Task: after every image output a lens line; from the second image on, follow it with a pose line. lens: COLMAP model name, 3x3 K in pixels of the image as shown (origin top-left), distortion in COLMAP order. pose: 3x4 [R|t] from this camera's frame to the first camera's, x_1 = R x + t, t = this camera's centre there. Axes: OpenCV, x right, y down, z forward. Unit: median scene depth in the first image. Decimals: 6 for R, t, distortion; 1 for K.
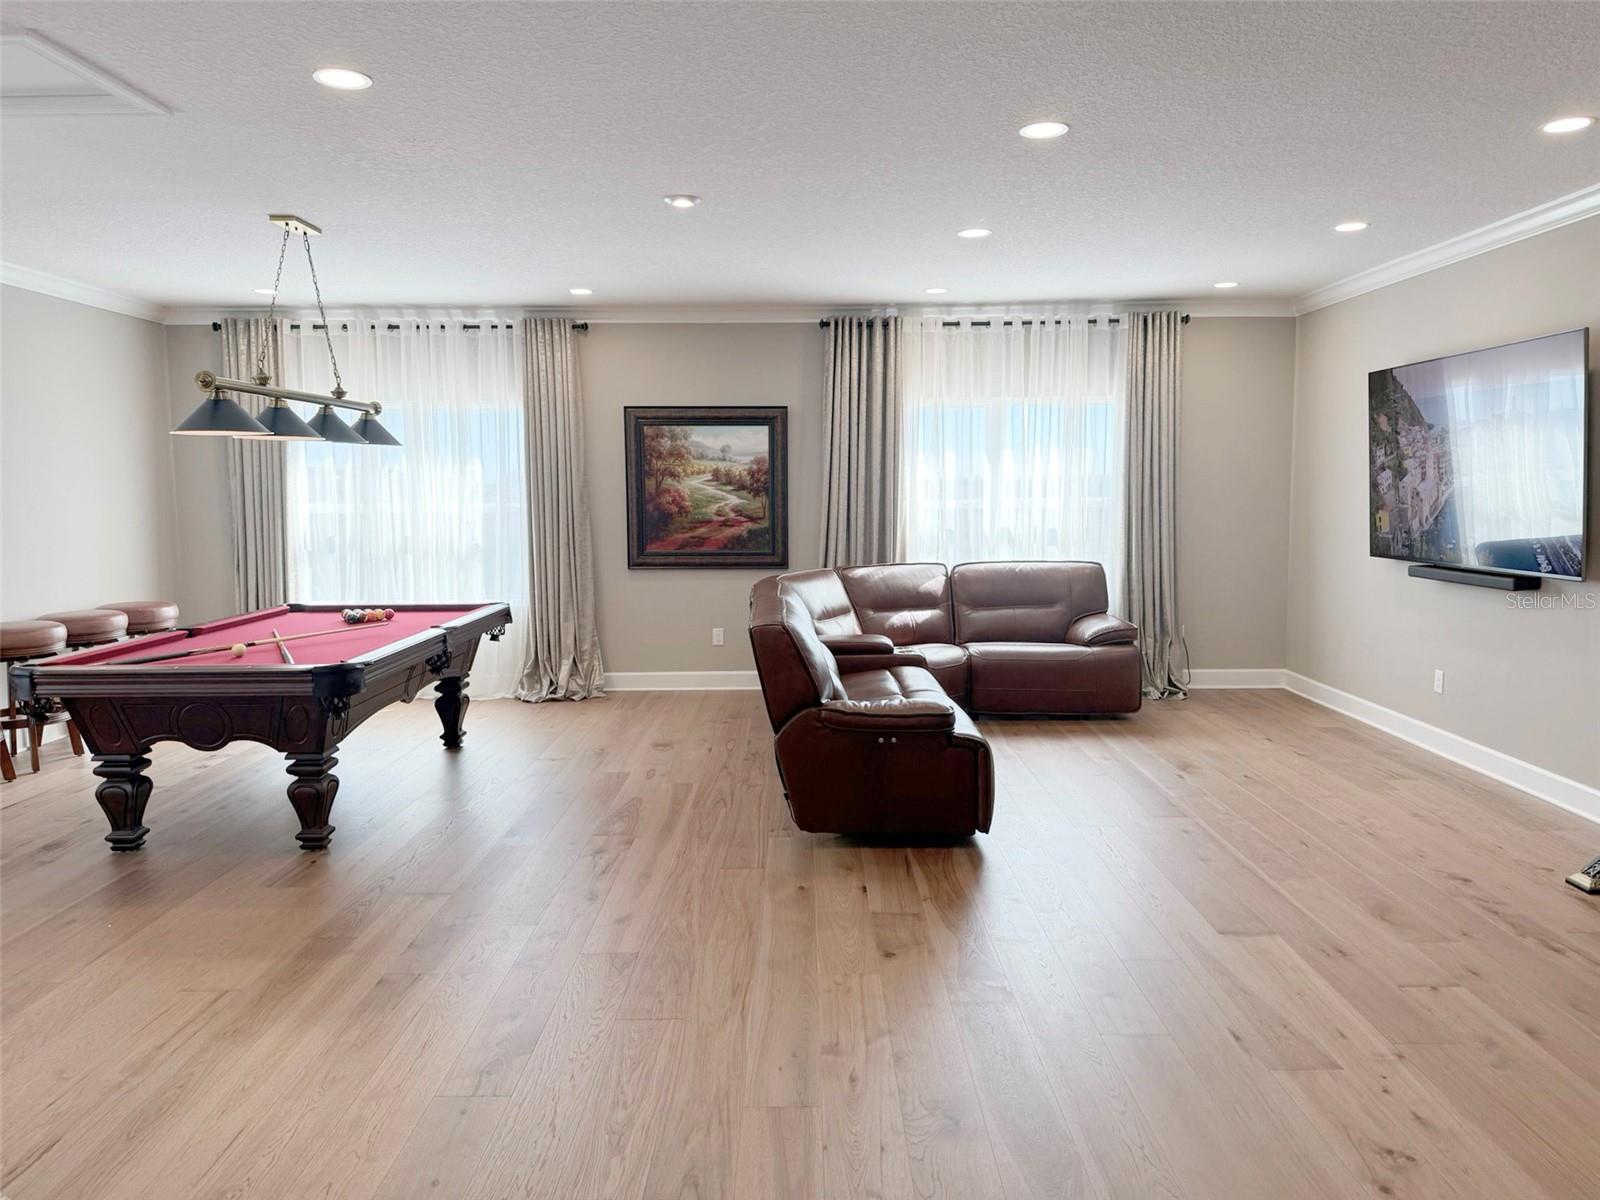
lens RADIAL K [[1116.5, 0, 800.0], [0, 1116.5, 600.0], [0, 0, 1]] dist [0.116949, -0.182651]
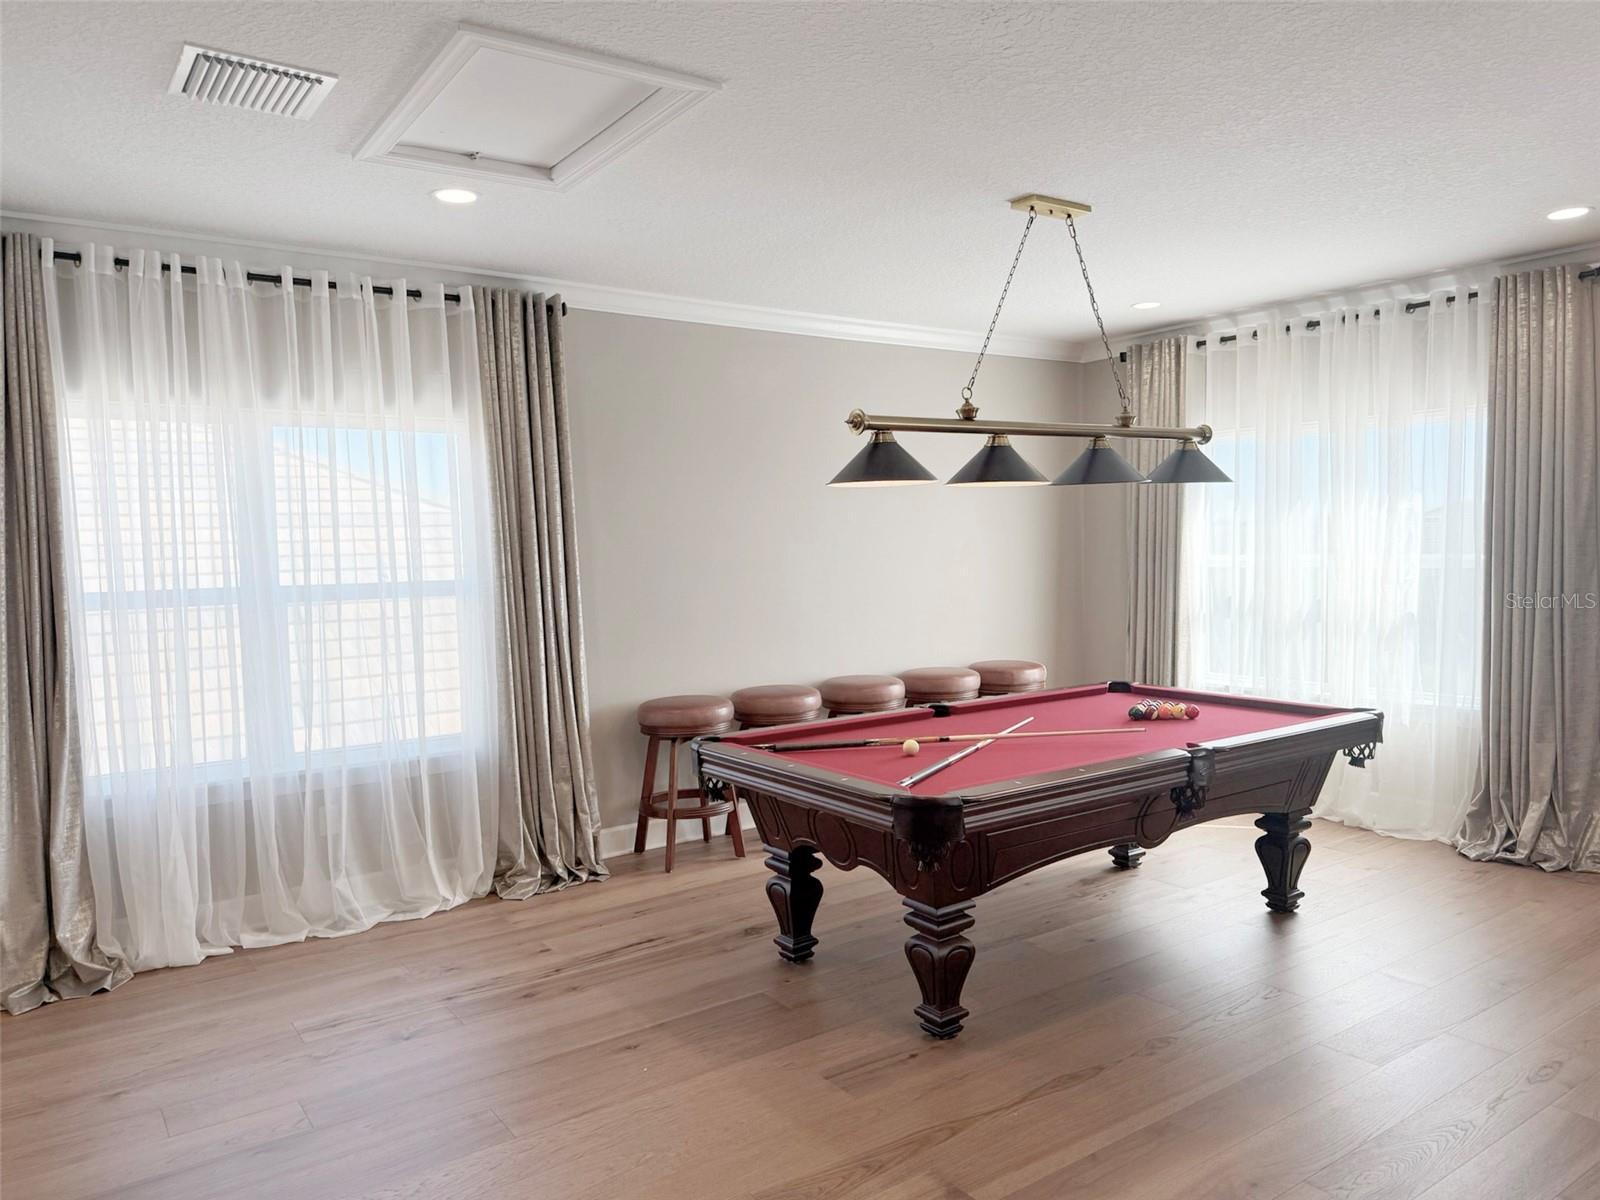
lens RADIAL K [[1126.7, 0, 800.0], [0, 1126.7, 600.0], [0, 0, 1]] dist [0.042286, -0.050103]
pose [[0.581019, 0.038128, -0.812997, 0.066889], [-0.062807, 0.998024, 0.001920, -0.035708], [0.811463, 0.049946, 0.582265, 0.285195]]
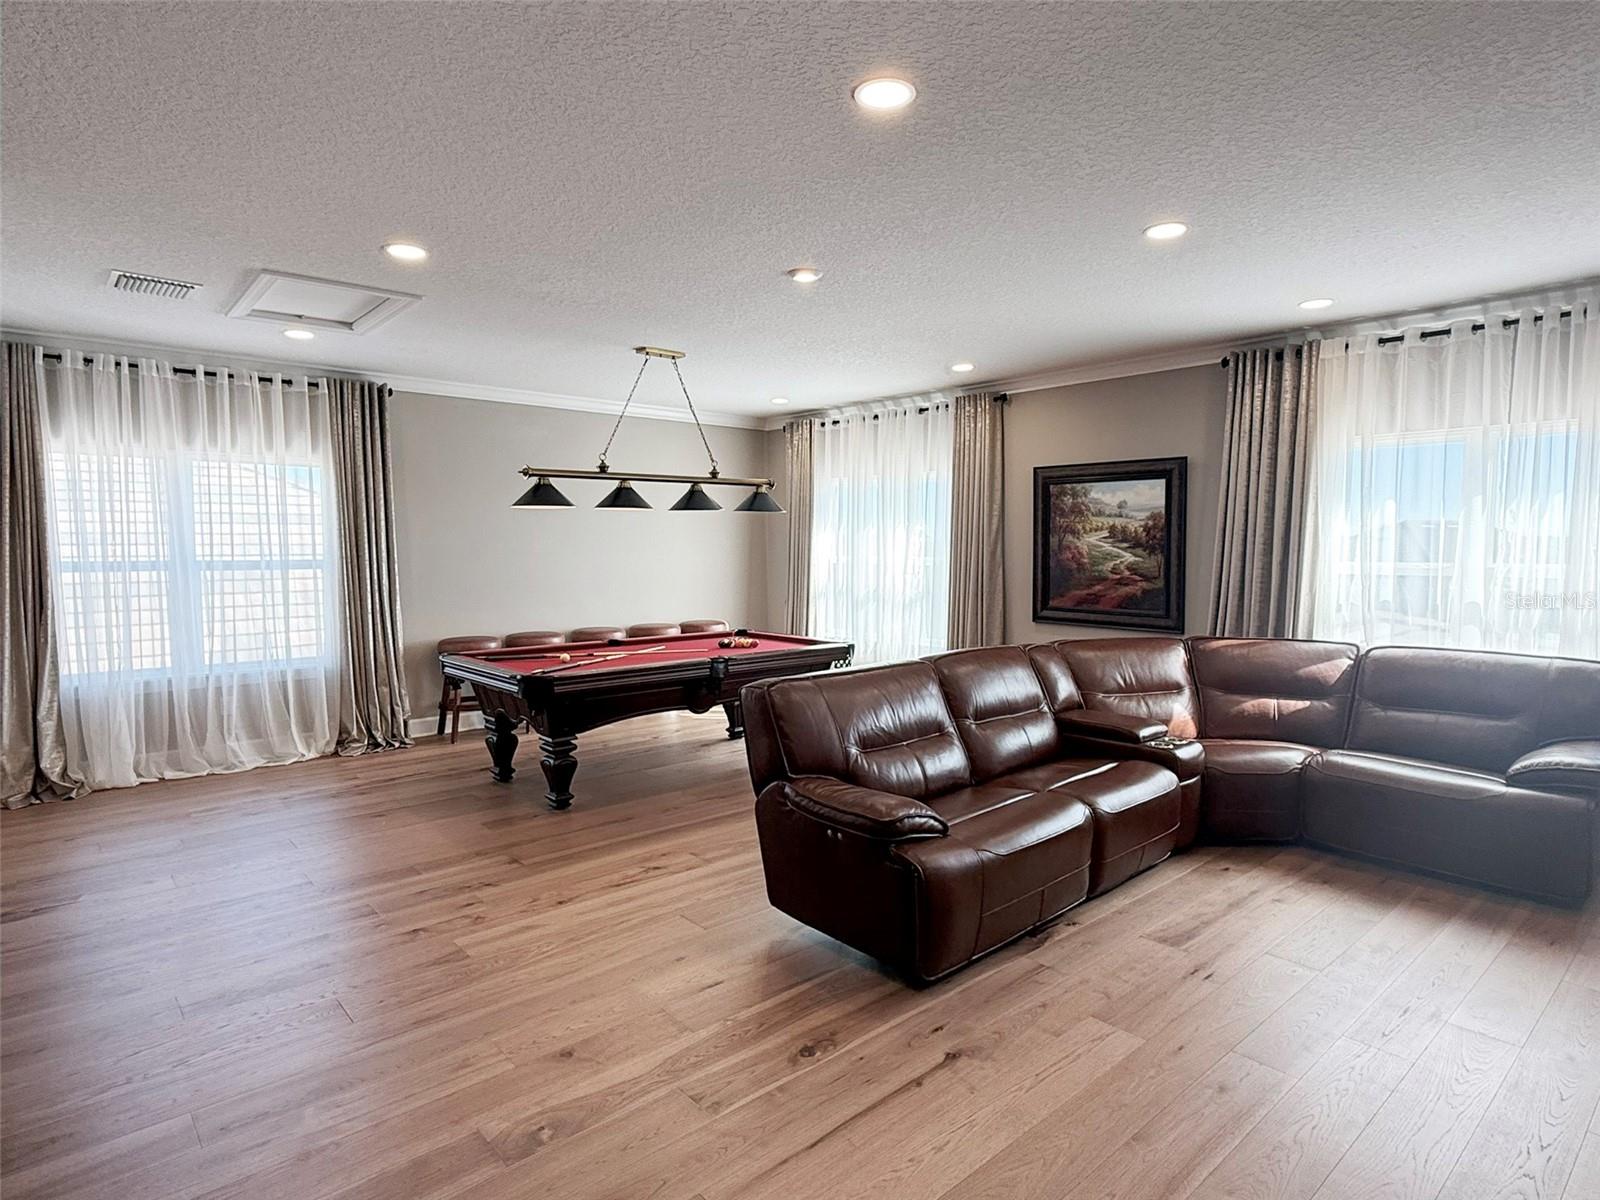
lens RADIAL K [[893.8, 0, 800.0], [0, 893.8, 600.0], [0, 0, 1]] dist [0.001021, 0.000514]
pose [[0.666065, 0.053529, -0.743971, 0.329545], [-0.078439, 0.996918, 0.001503, -0.032787], [0.741758, 0.057356, 0.668210, 0.285896]]
